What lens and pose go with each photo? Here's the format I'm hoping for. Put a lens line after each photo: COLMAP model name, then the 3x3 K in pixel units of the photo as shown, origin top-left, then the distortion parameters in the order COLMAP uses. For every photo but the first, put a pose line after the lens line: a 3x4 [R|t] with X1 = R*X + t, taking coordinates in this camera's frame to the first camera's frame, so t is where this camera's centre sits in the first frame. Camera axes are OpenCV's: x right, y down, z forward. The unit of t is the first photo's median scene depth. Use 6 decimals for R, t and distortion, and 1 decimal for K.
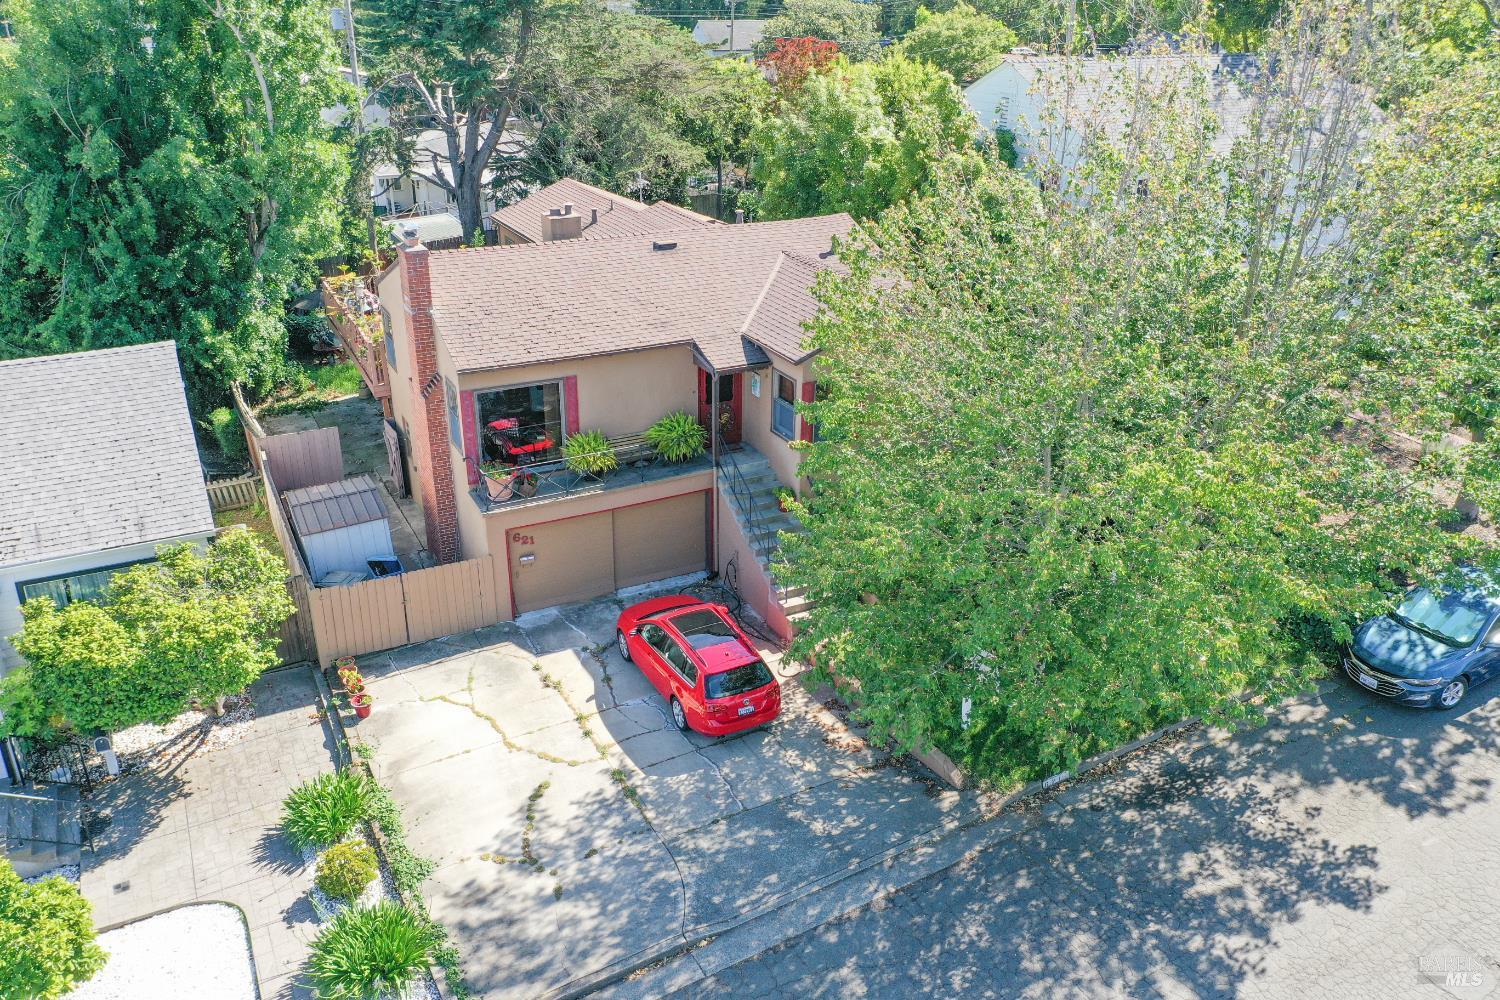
lens RADIAL K [[1184.5, 0, 750.0], [0, 1184.5, 500.0], [0, 0, 1]] dist [-0.012075, -0.013900]
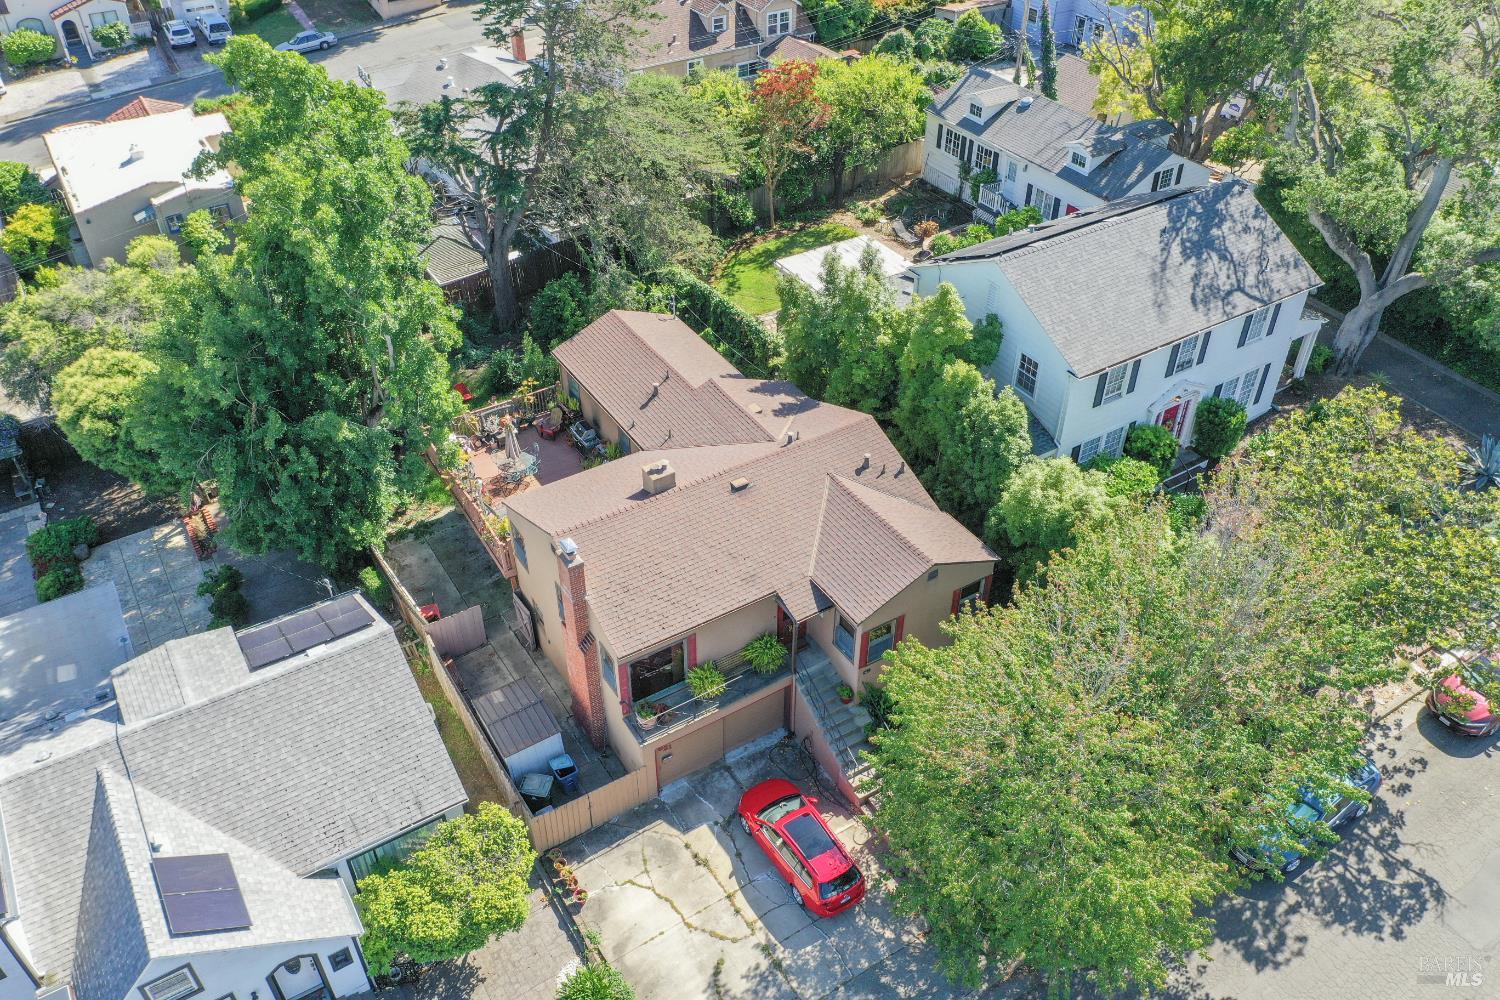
lens RADIAL K [[1205.4, 0, 749.6], [0, 1205.4, 484.4], [0, 0, 1]] dist [-0.015953, -0.009696]
pose [[0.996608, -0.058104, 0.058279, -0.186798], [0.042009, 0.968142, 0.246854, -0.736366], [-0.070765, -0.243568, 0.967299, -0.368292]]
